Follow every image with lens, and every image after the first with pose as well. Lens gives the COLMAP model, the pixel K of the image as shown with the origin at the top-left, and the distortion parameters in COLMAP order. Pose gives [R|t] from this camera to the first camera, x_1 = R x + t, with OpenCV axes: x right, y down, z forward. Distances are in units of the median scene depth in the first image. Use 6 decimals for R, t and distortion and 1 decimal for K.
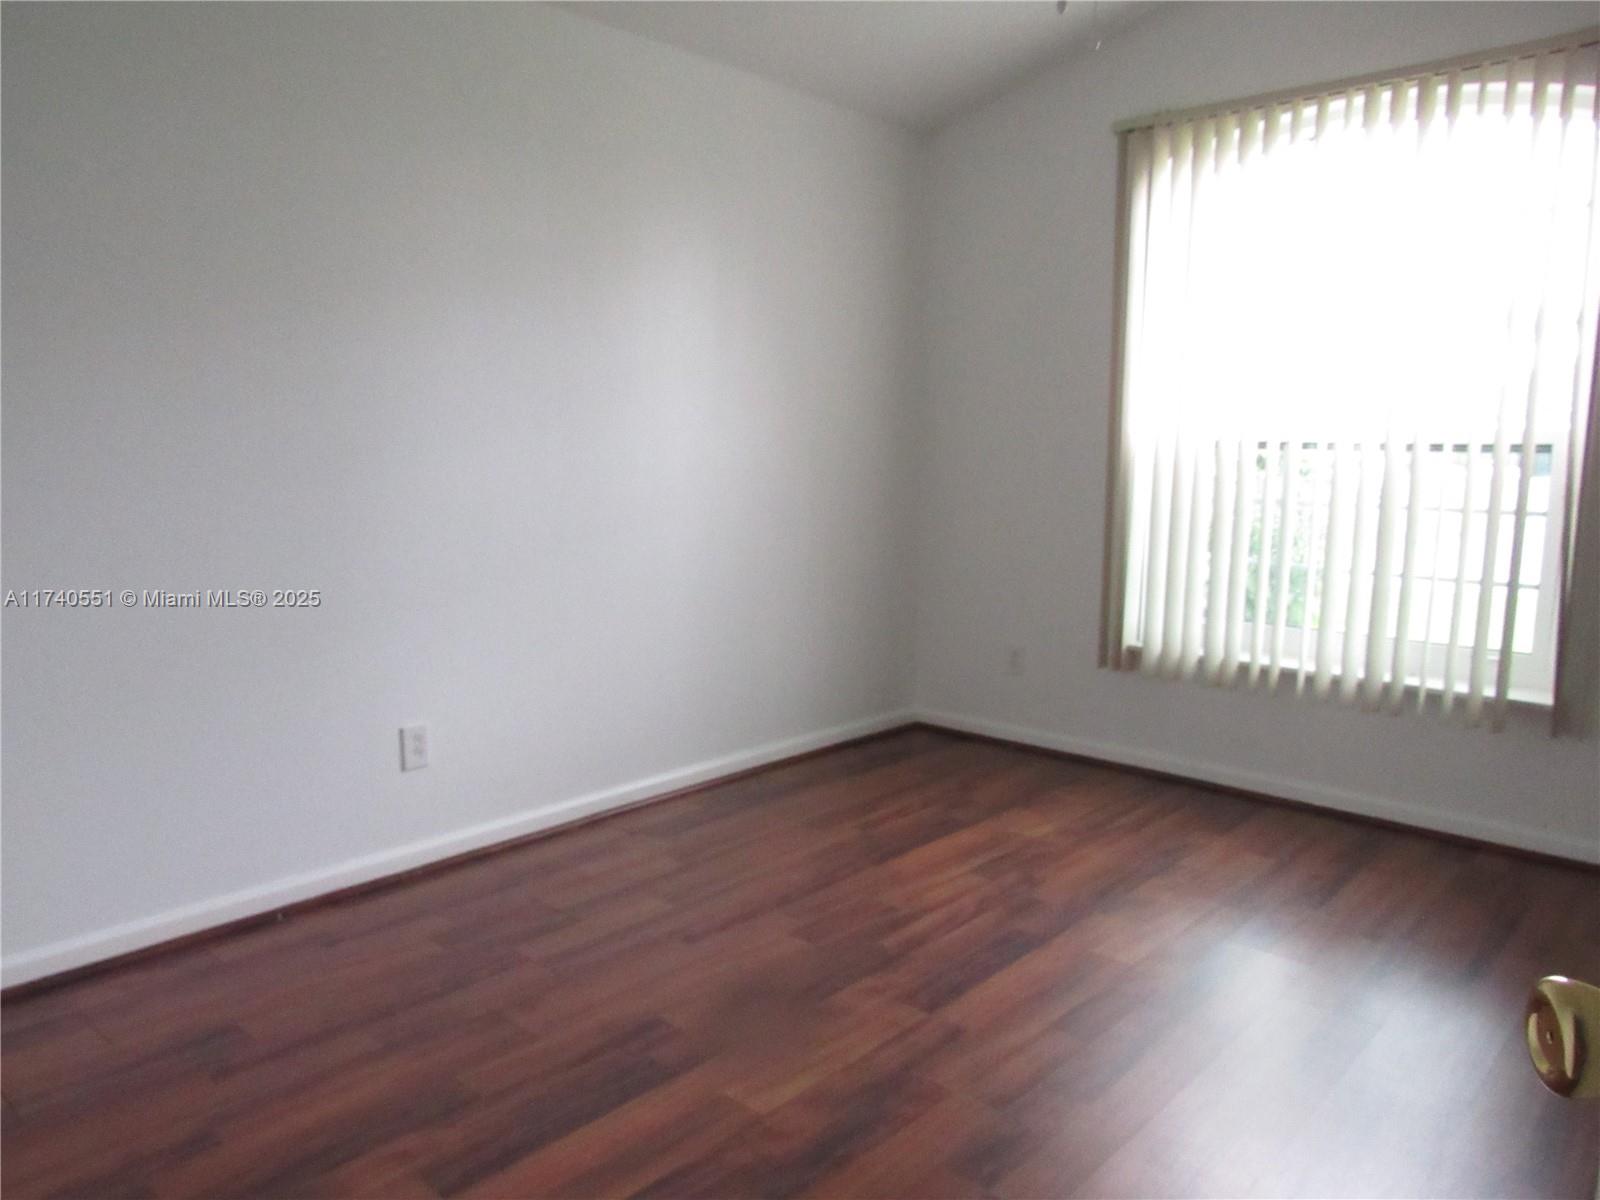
lens RADIAL K [[1145.3, 0, 798.7], [0, 1145.3, 601.9], [0, 0, 1]] dist [-0.014687, -0.003168]
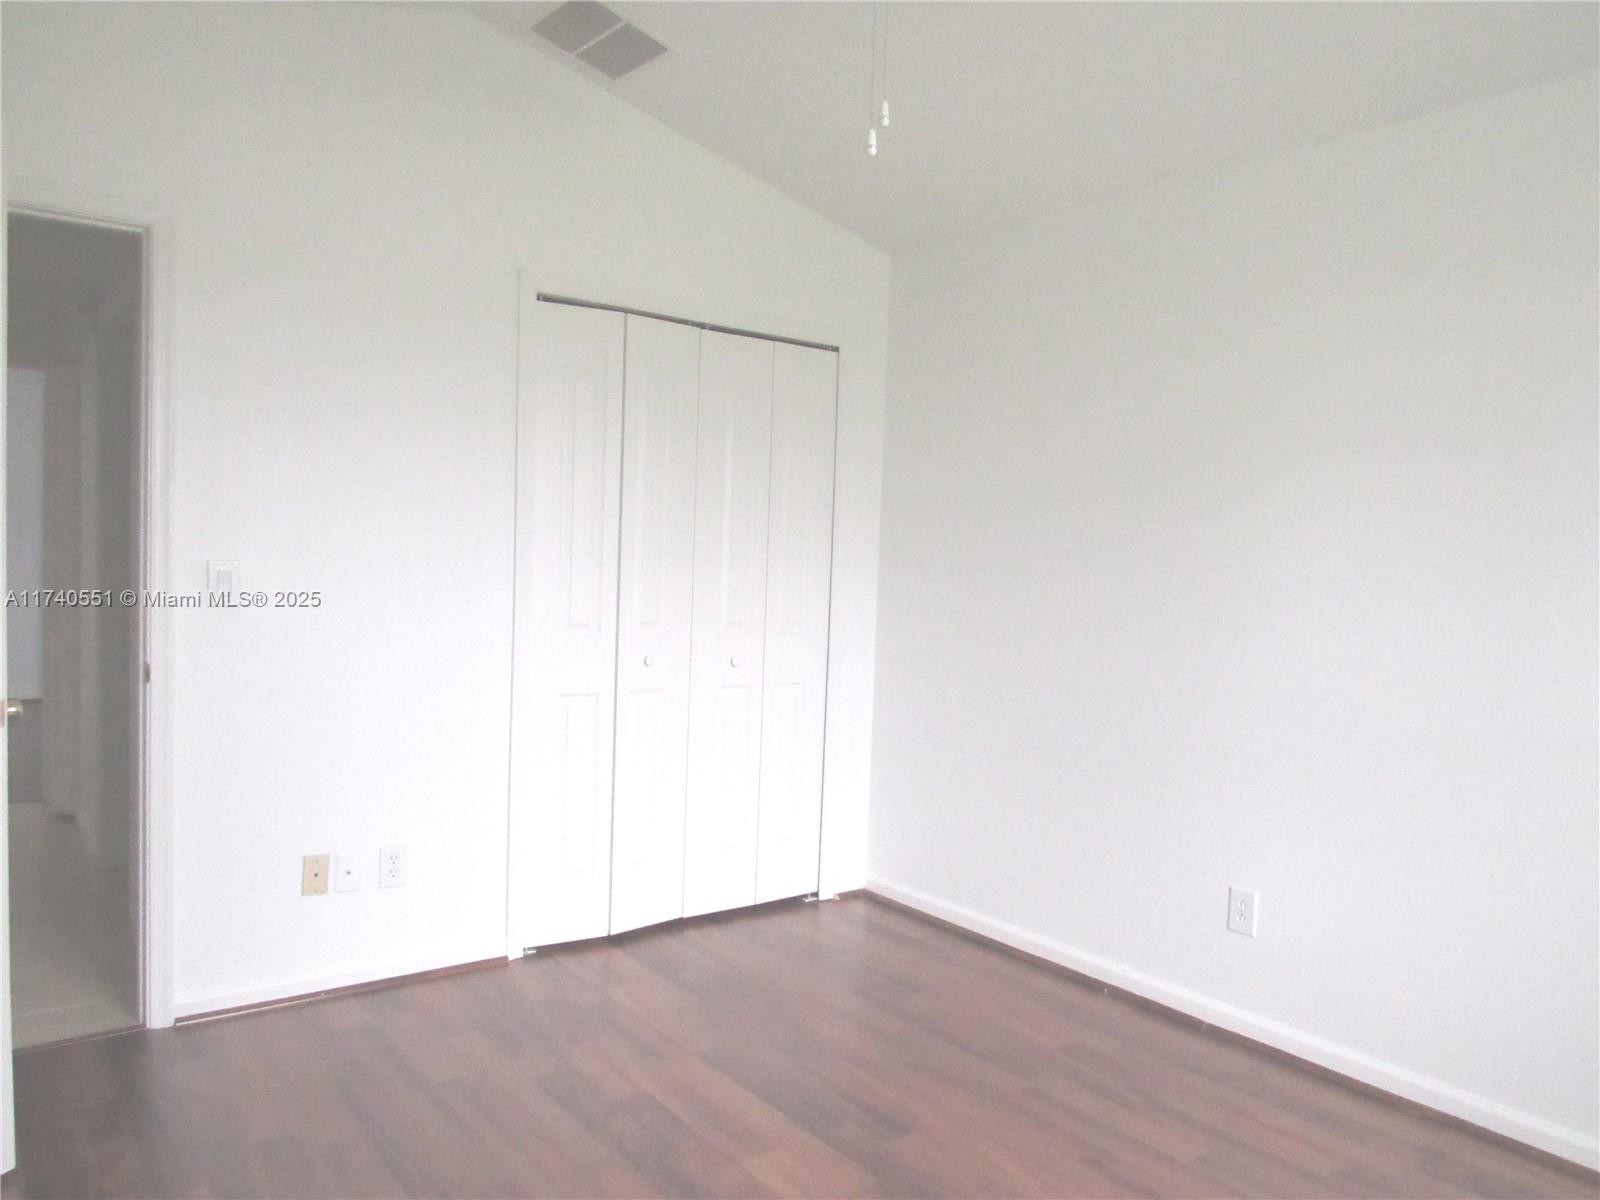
lens RADIAL K [[1145.3, 0, 799.4], [0, 1145.3, 595.7], [0, 0, 1]] dist [-0.014687, -0.003168]
pose [[-0.166610, 0.022113, -0.985775, 0.750935], [-0.184906, 0.981312, 0.053265, -0.133243], [0.968530, 0.191150, -0.159407, 0.776640]]
